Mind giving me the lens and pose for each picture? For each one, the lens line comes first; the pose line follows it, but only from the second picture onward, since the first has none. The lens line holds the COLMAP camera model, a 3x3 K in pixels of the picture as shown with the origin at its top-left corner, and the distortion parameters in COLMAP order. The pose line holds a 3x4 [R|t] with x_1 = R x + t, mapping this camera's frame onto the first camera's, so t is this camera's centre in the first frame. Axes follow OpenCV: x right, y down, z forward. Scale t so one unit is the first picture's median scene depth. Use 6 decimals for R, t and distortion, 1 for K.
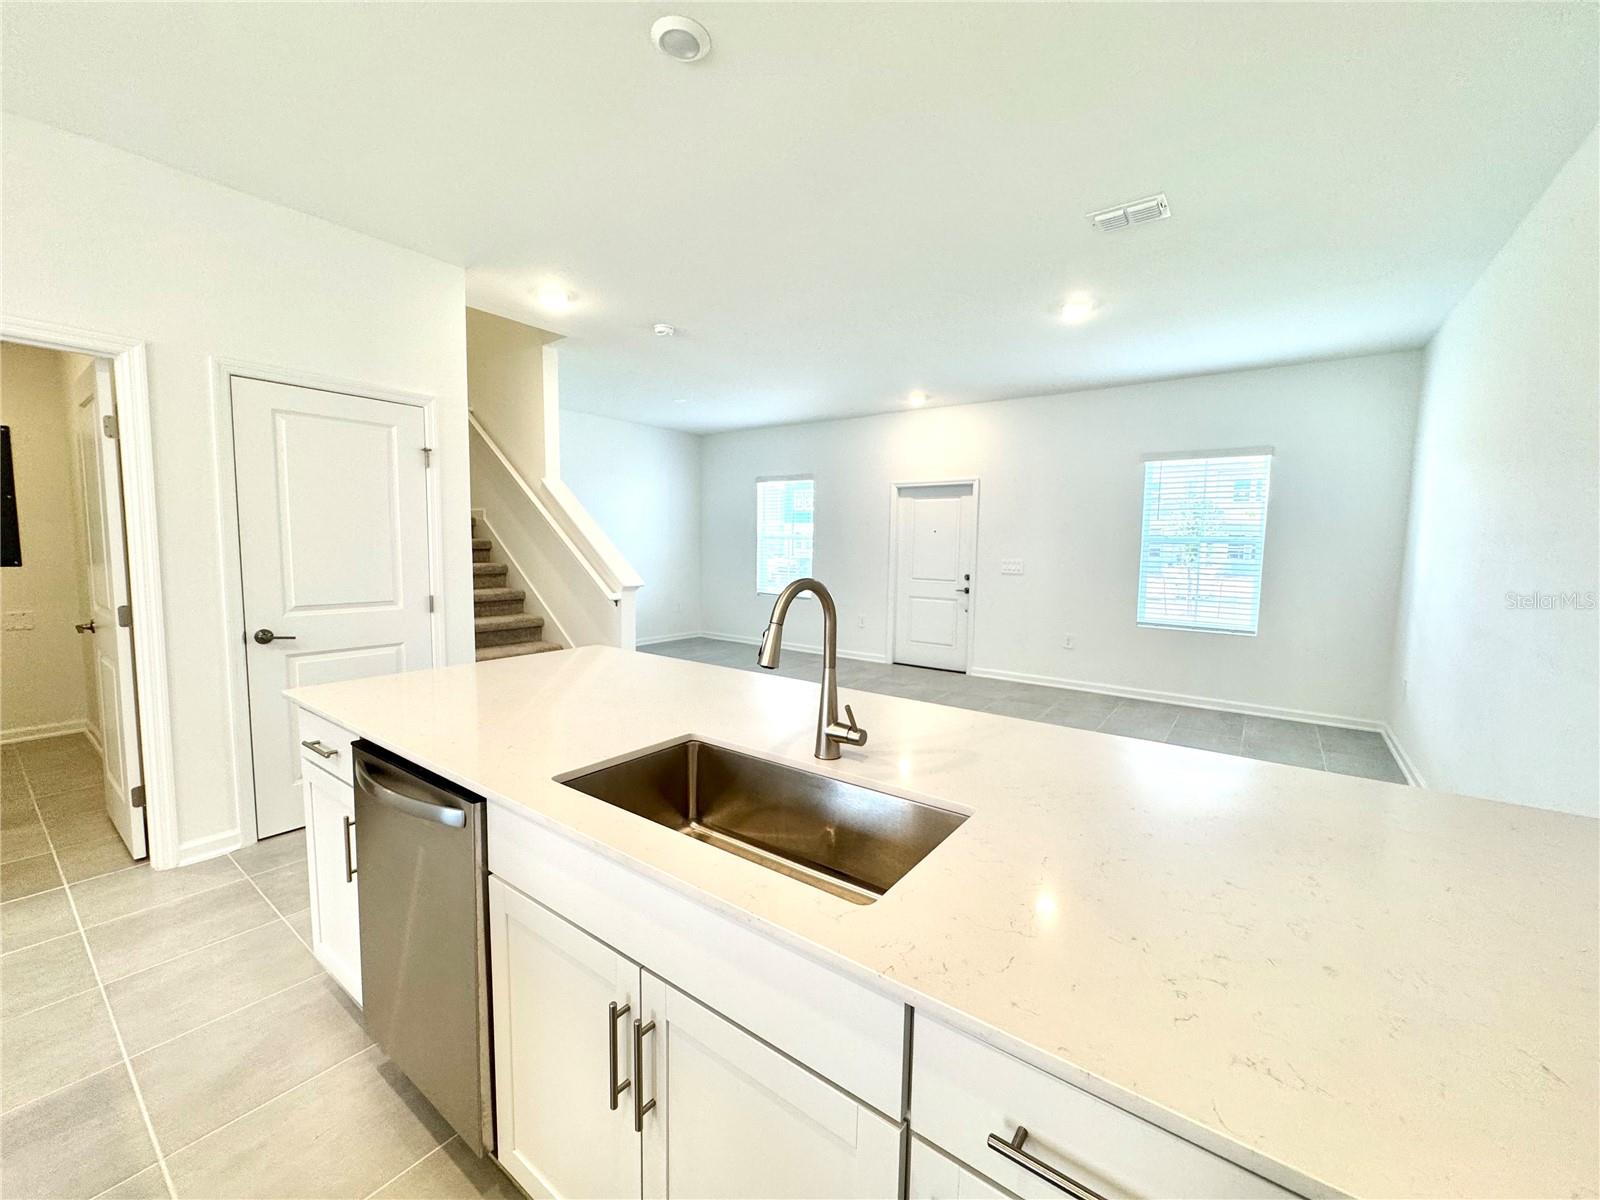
lens RADIAL K [[645.9, 0, 798.2], [0, 645.9, 592.4], [0, 0, 1]] dist [0.001049, -0.000456]
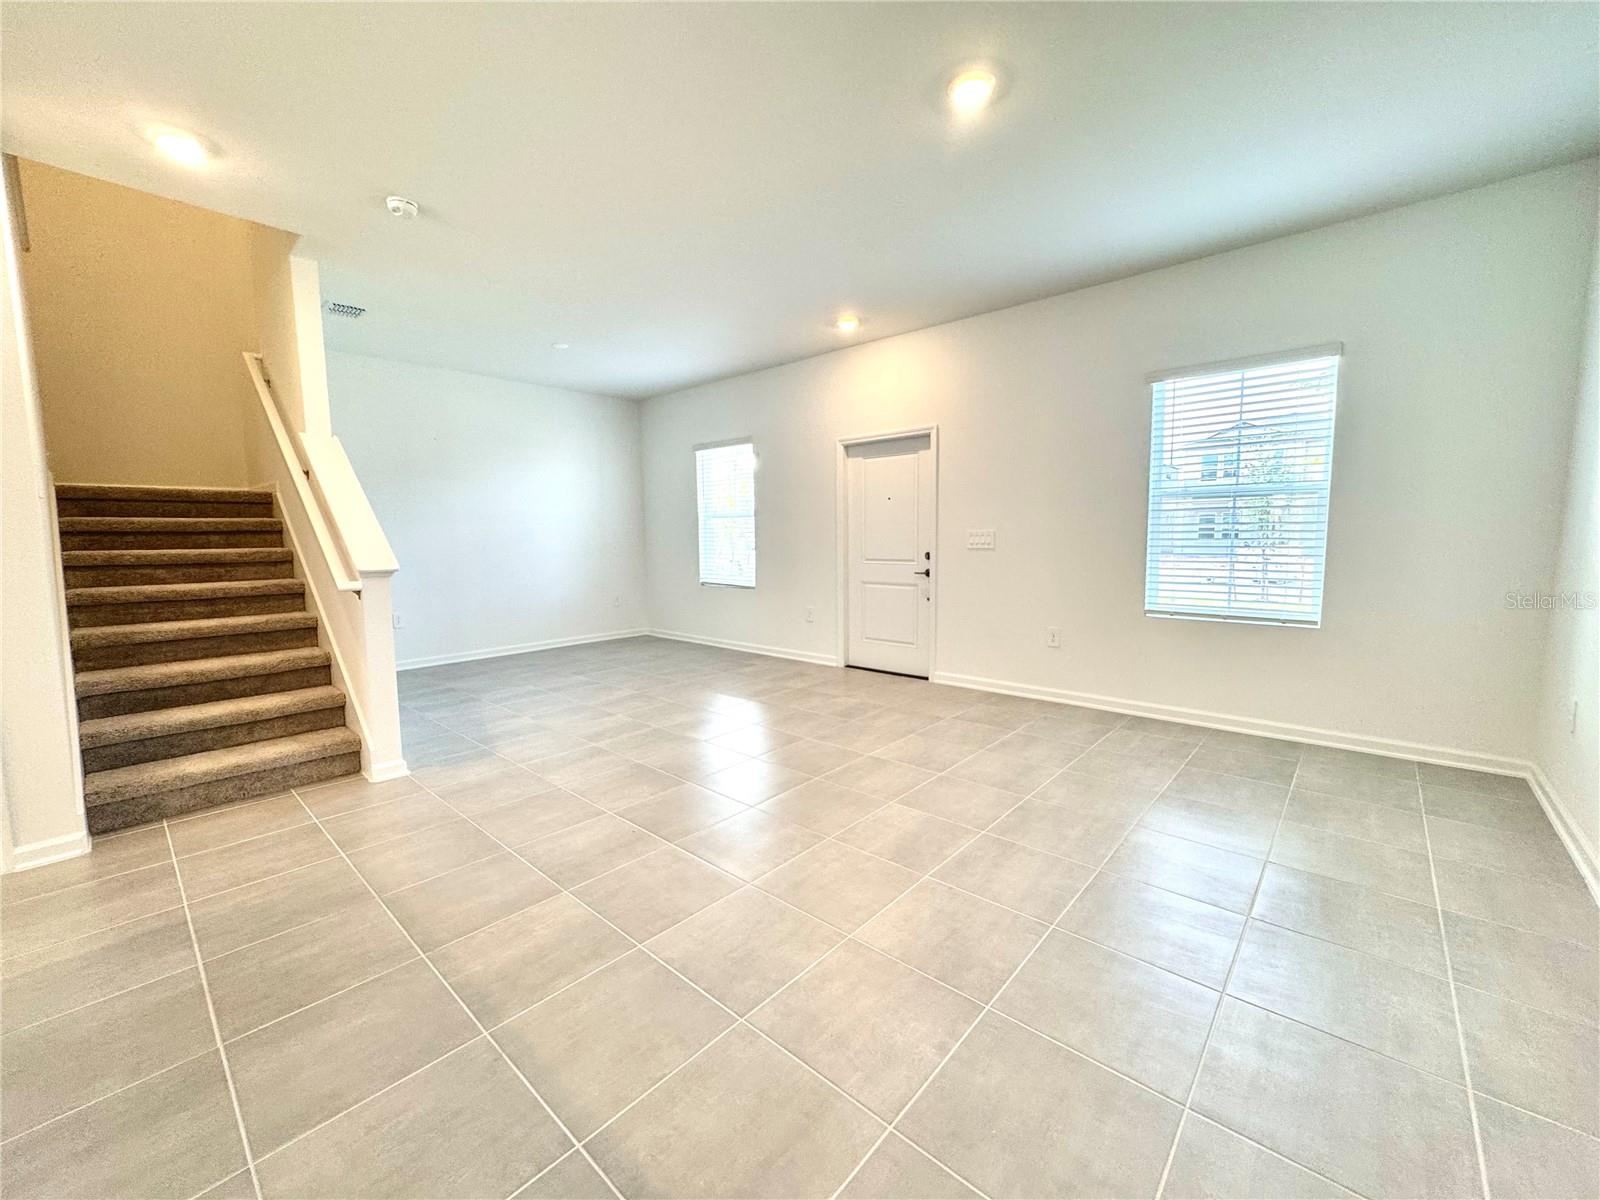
lens RADIAL K [[645.9, 0, 797.3], [0, 645.9, 590.8], [0, 0, 1]] dist [0.001049, -0.000456]
pose [[0.995153, -0.018103, -0.096656, 0.186960], [0.018912, 0.999793, 0.007454, 0.010524], [0.096501, -0.009246, 0.995290, 0.221941]]
